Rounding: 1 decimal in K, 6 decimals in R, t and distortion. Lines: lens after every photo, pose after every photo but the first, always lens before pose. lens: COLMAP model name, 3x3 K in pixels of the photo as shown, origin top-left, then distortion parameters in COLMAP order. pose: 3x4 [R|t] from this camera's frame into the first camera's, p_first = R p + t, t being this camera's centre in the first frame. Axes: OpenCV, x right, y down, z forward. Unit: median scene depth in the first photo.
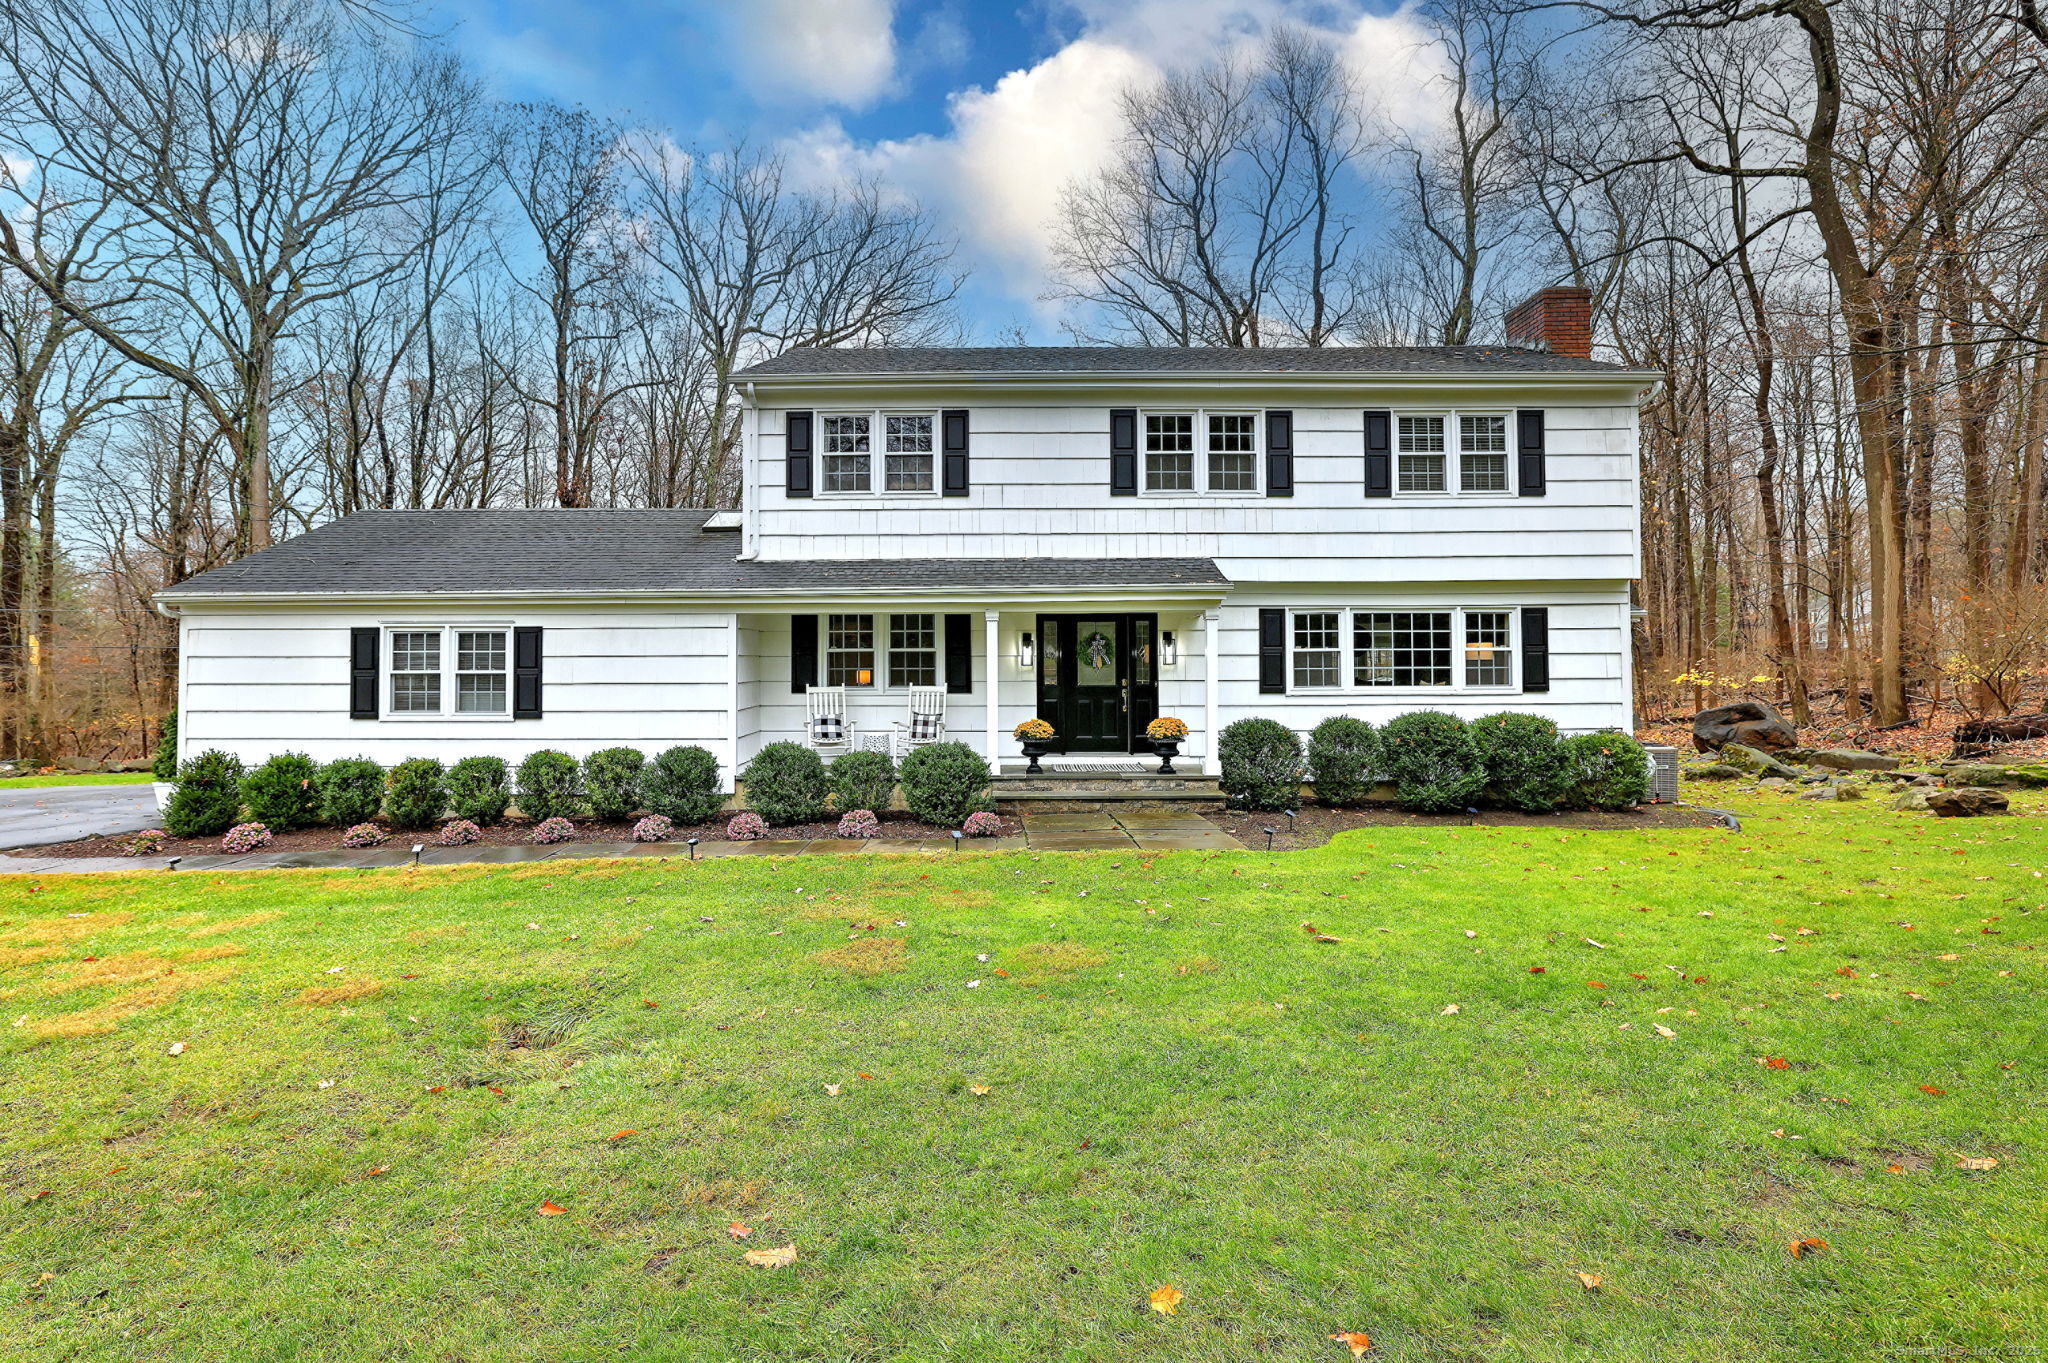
lens RADIAL K [[904.6, 0, 1033.2], [0, 904.6, 674.8], [0, 0, 1]] dist [-0.023677, 0.000734]
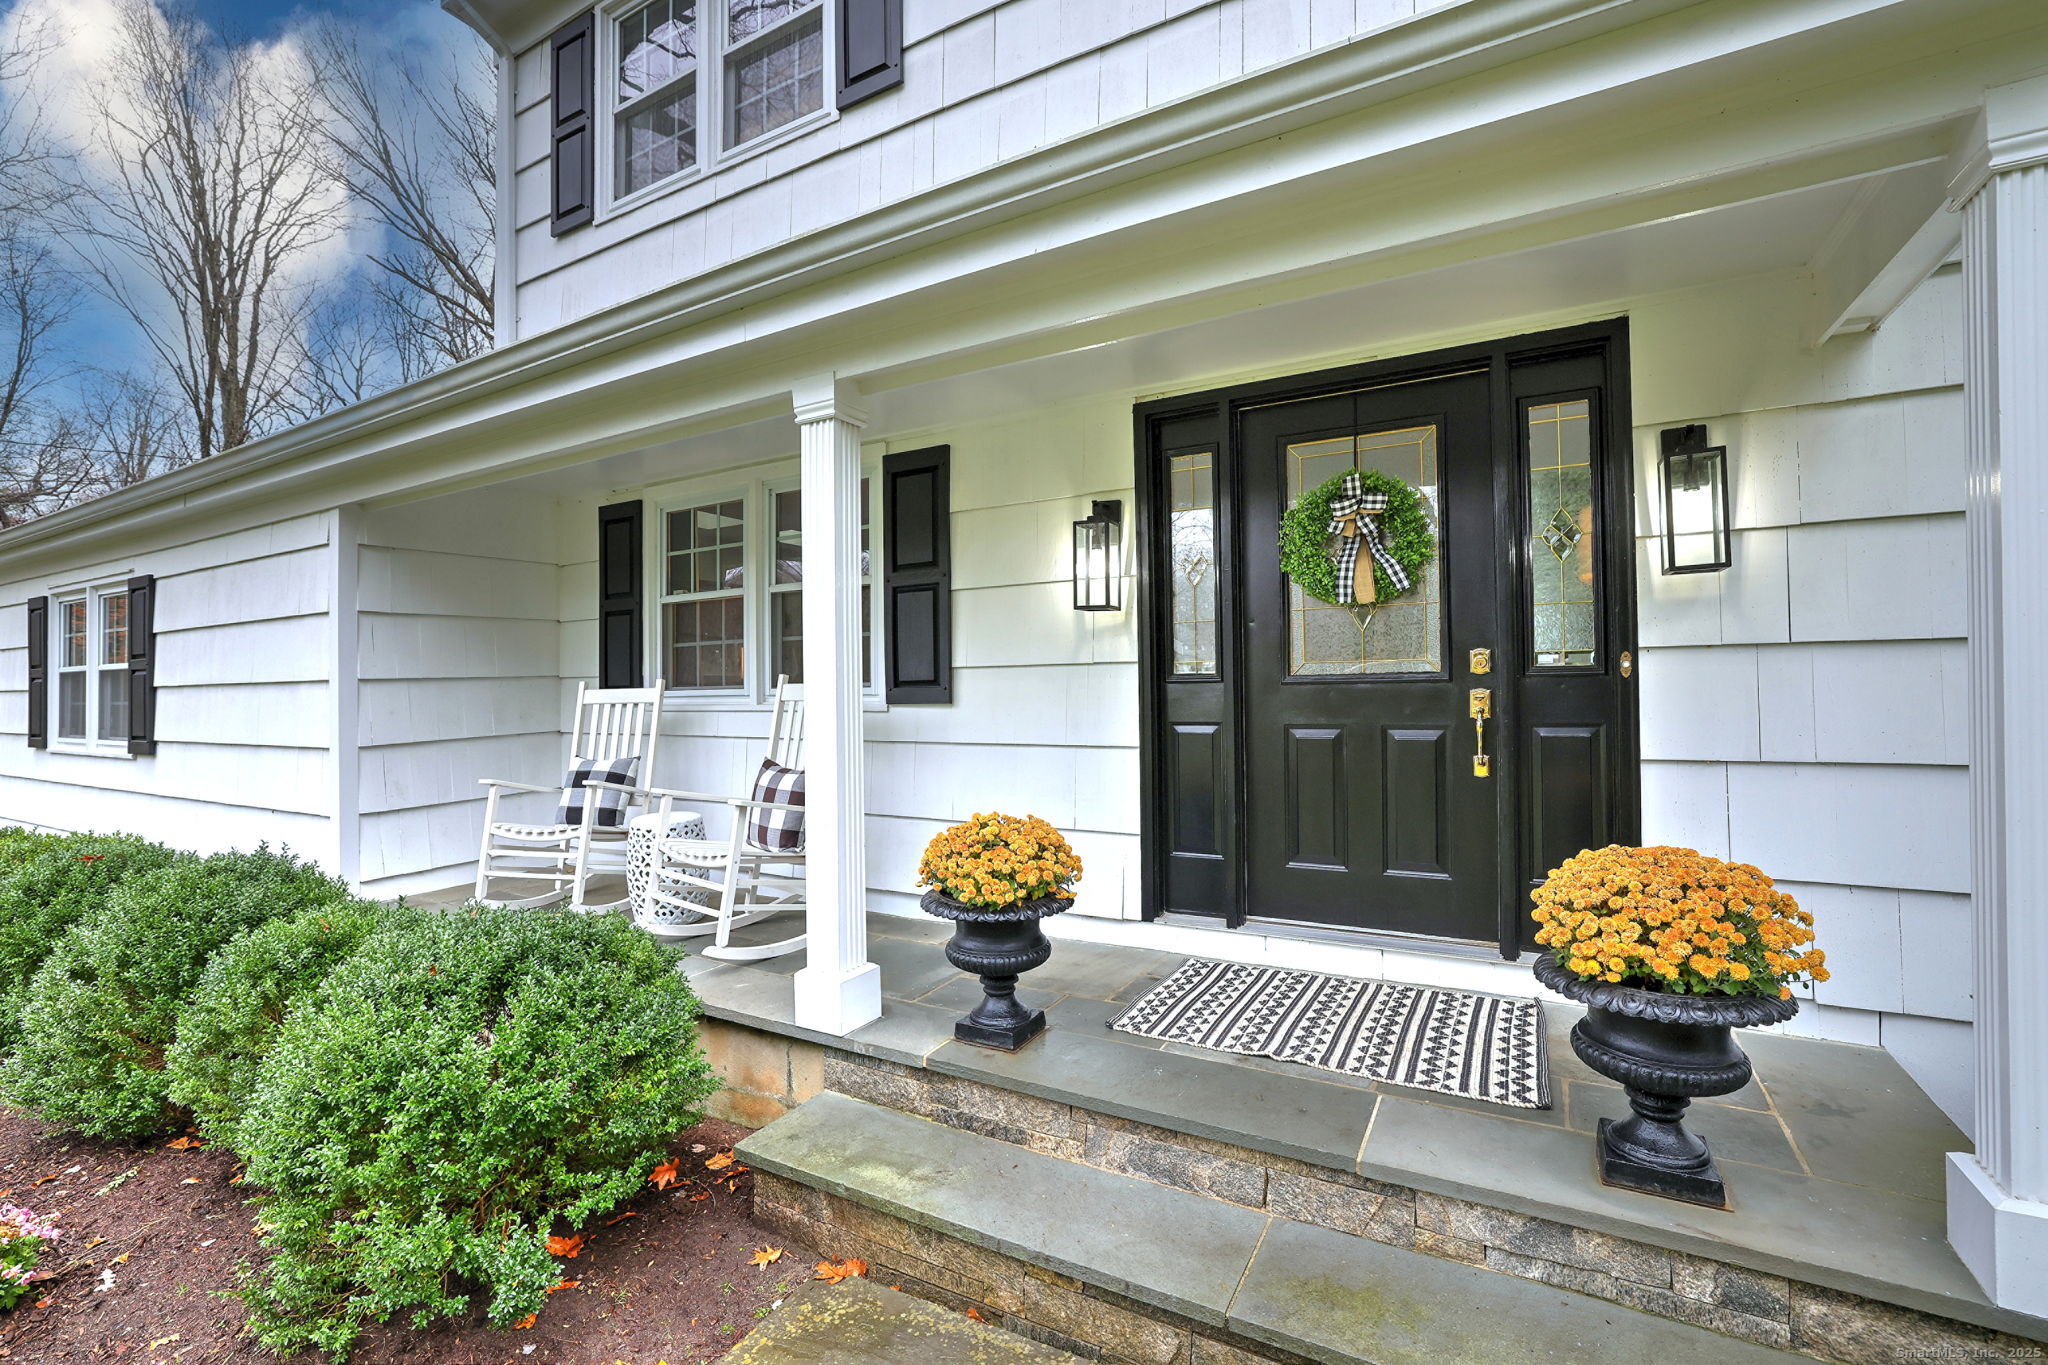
lens RADIAL K [[904.6, 0, 1033.2], [0, 904.6, 675.8], [0, 0, 1]] dist [-0.023677, 0.000734]
pose [[0.860133, -0.017458, -0.509771, 0.132825], [0.014998, 0.999848, -0.008936, 0.014336], [0.509850, 0.000040, 0.860264, 0.794999]]
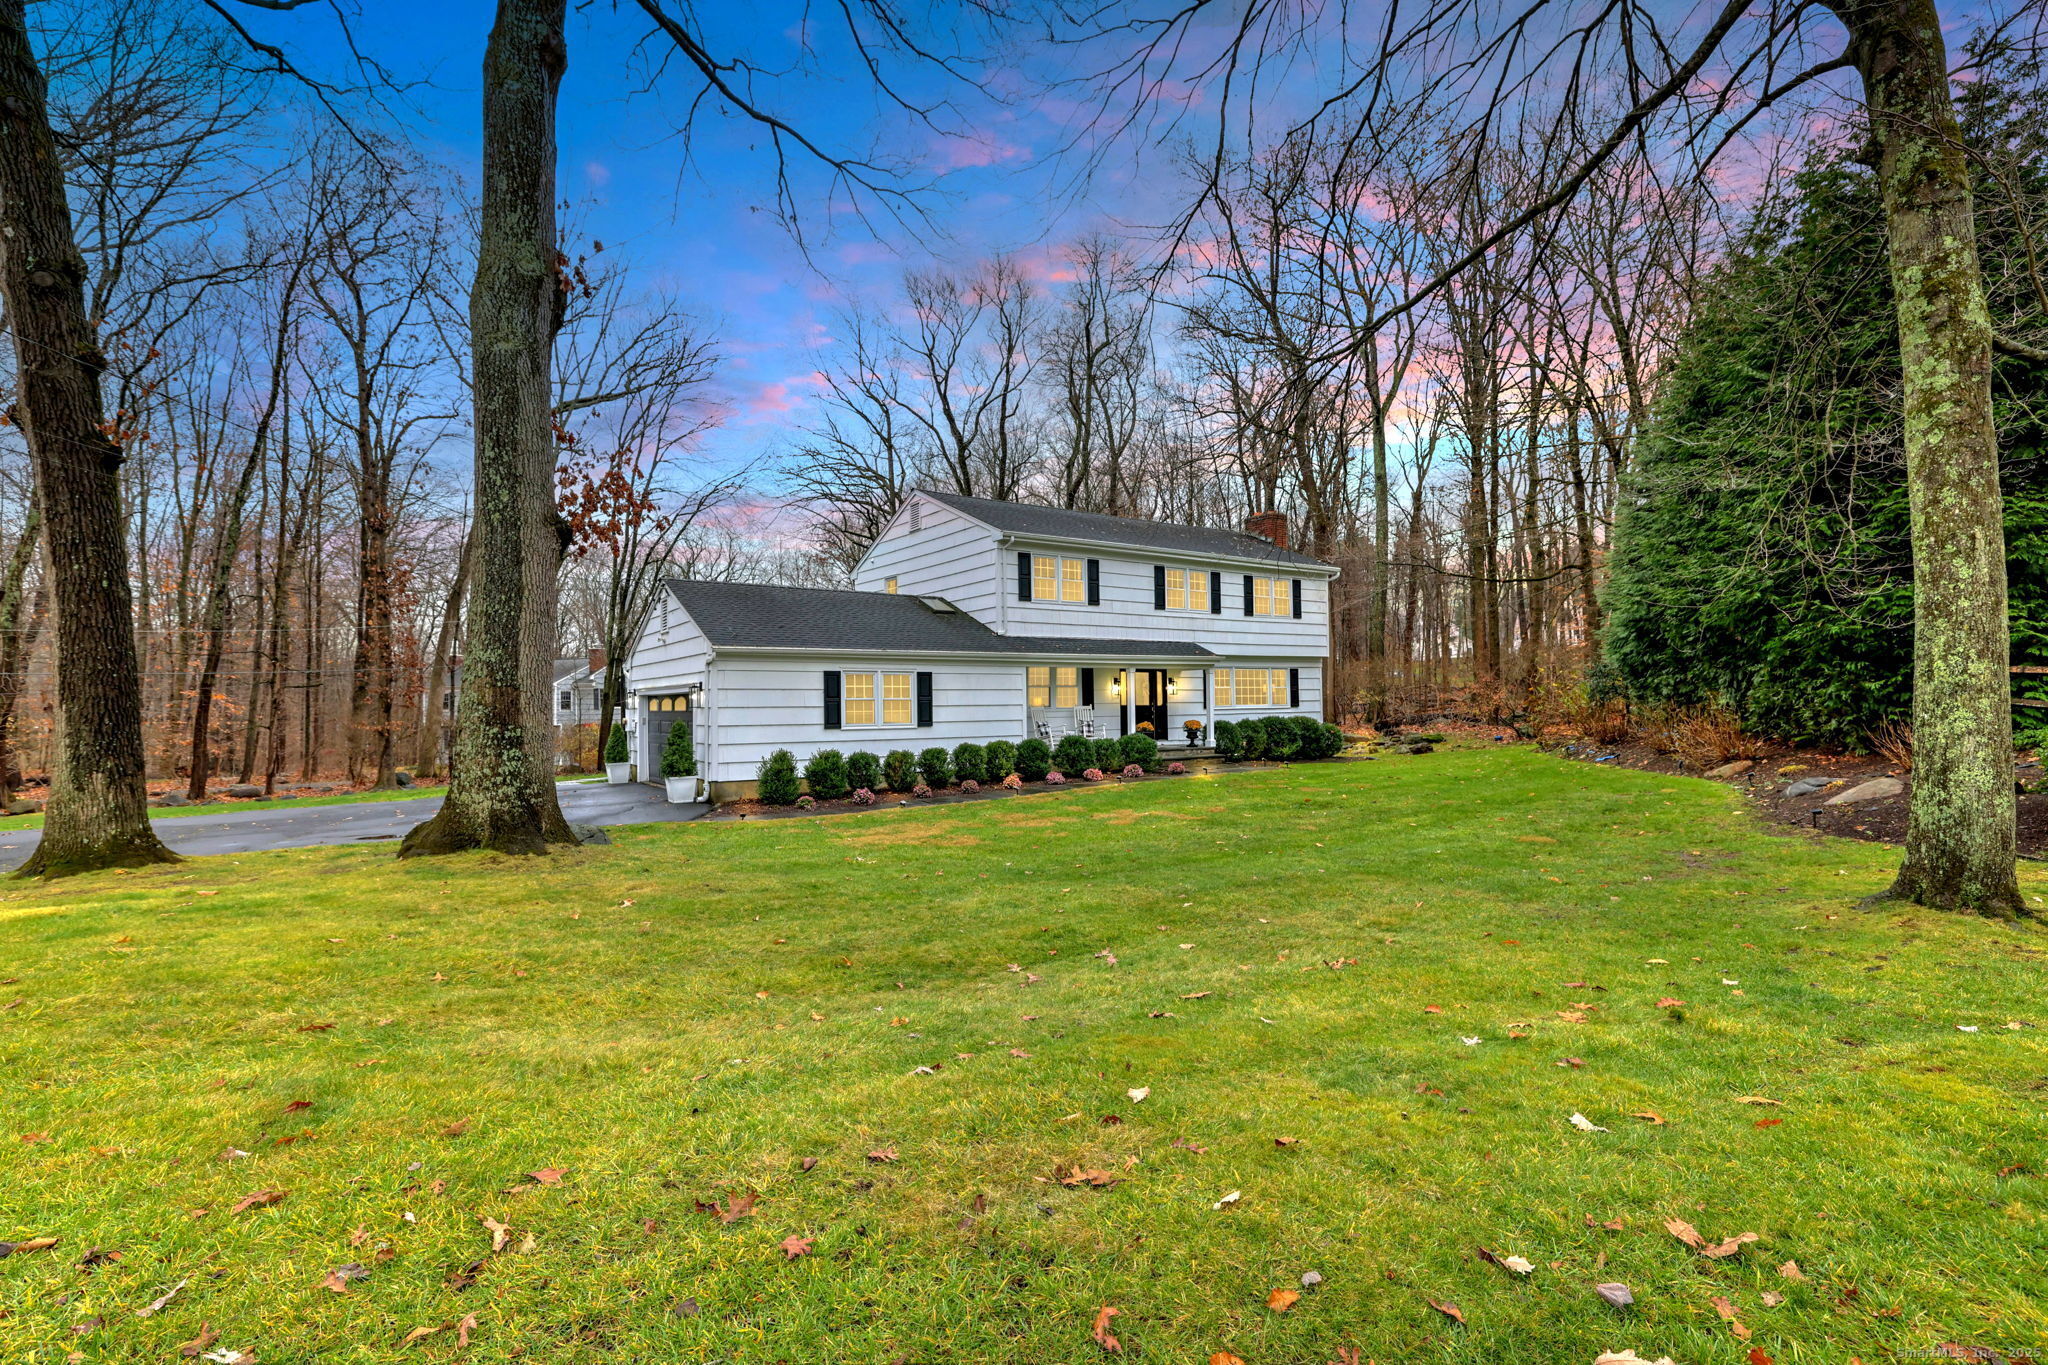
lens RADIAL K [[904.6, 0, 1033.2], [0, 904.6, 675.8], [0, 0, 1]] dist [-0.023677, 0.000734]
pose [[0.824929, 0.011643, 0.565117, -1.317802], [0.004490, 0.999621, -0.027150, 0.000238], [-0.565219, 0.024935, 0.824564, -0.504032]]
